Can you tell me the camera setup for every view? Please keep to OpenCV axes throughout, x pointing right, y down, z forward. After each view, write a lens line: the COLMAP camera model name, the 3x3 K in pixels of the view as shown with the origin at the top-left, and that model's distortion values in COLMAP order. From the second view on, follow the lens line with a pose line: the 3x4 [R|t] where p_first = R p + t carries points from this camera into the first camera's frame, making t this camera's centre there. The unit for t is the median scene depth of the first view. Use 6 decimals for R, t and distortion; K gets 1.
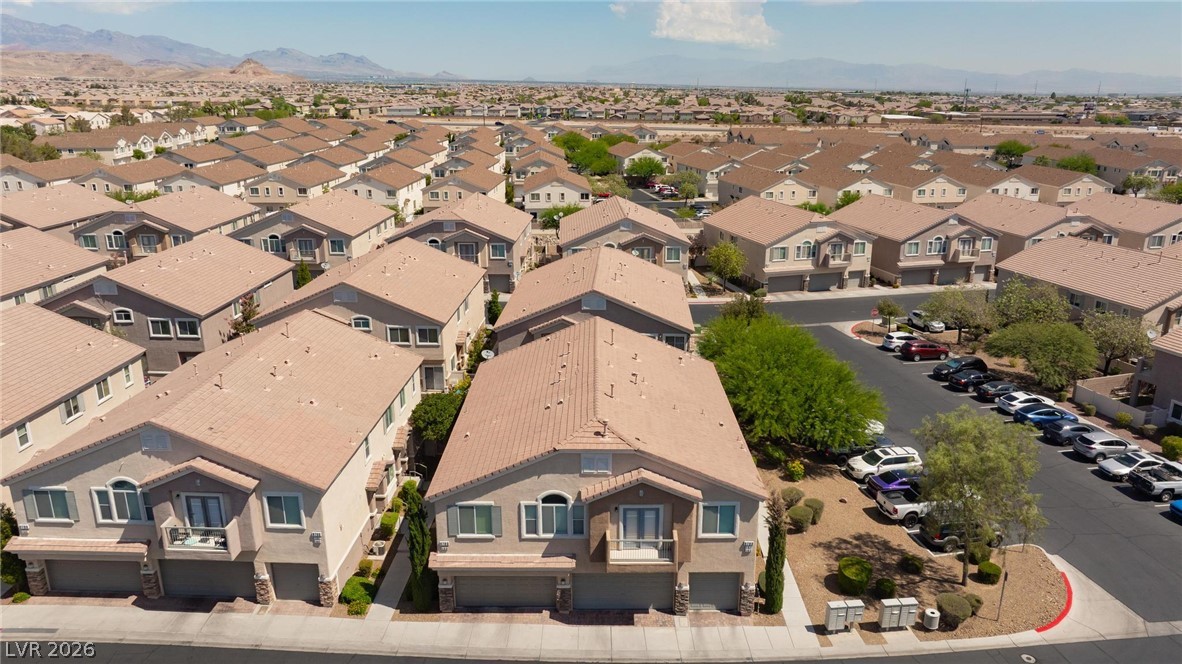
lens RADIAL K [[833.1, 0, 596.3], [0, 833.1, 330.9], [0, 0, 1]] dist [-0.045133, 0.058904]
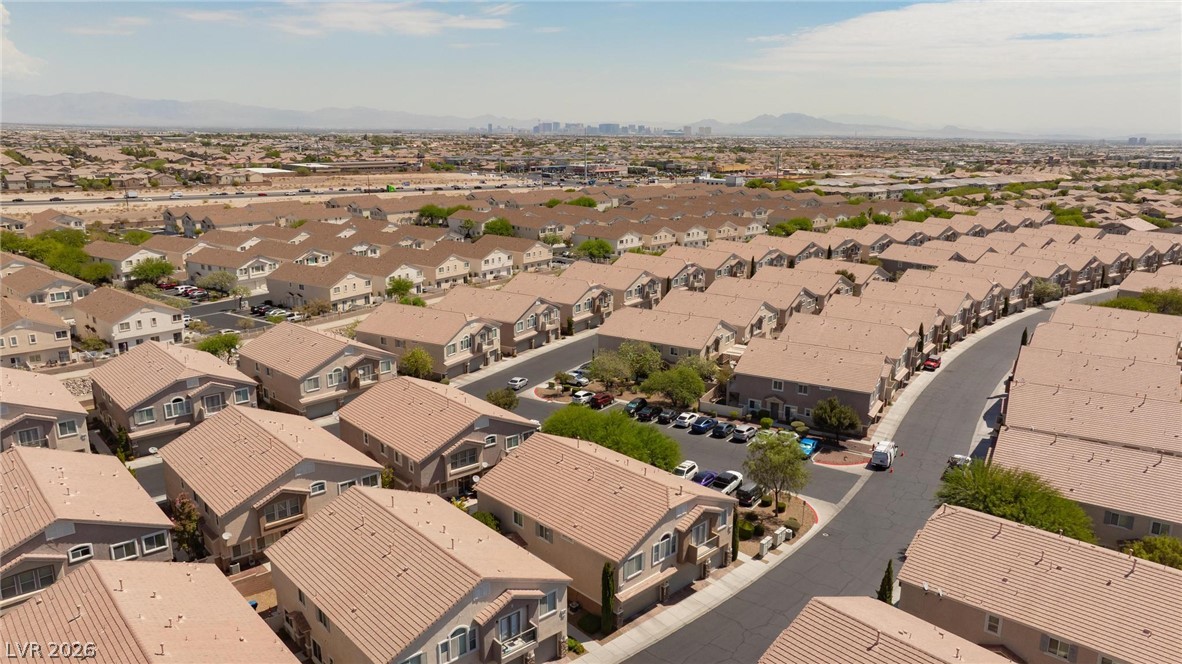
lens RADIAL K [[833.1, 0, 596.3], [0, 833.1, 330.9], [0, 0, 1]] dist [-0.045133, 0.058904]
pose [[0.712223, -0.167079, 0.681780, -0.475681], [0.194143, 0.980259, 0.037414, -0.120812], [-0.674572, 0.105716, 0.730600, -0.094336]]
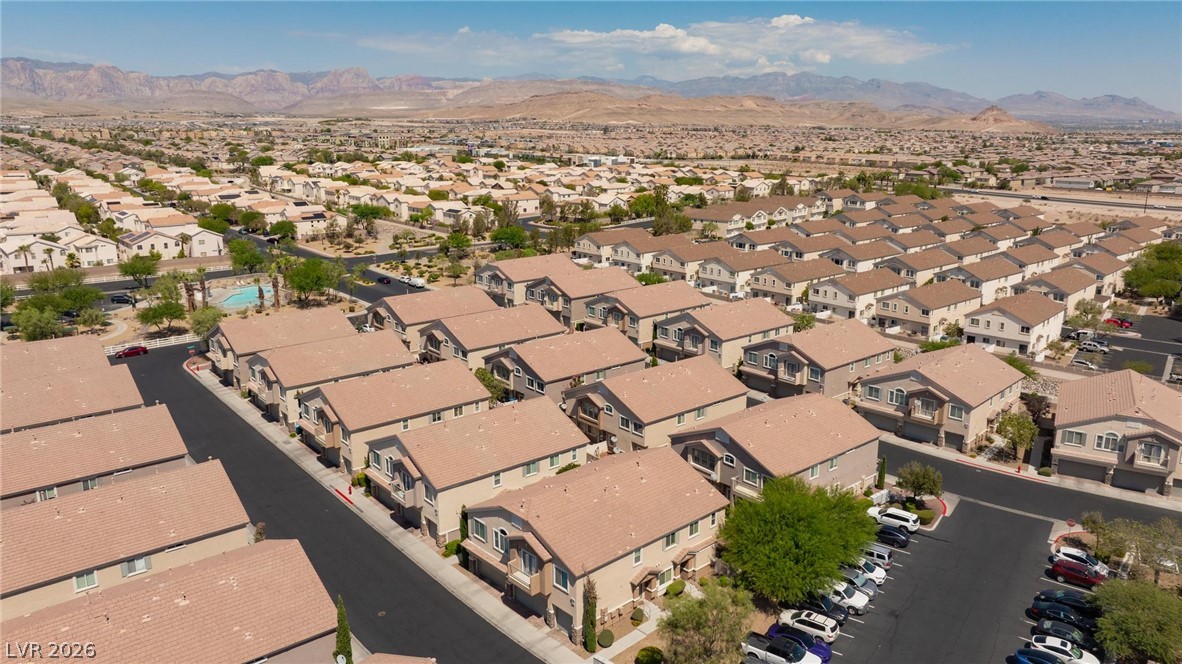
lens RADIAL K [[833.1, 0, 596.3], [0, 833.1, 330.9], [0, 0, 1]] dist [-0.045133, 0.058904]
pose [[0.678275, 0.177615, -0.713019, 0.486494], [-0.211890, 0.976405, 0.041660, -0.131463], [0.703595, 0.122824, 0.699906, -0.077353]]
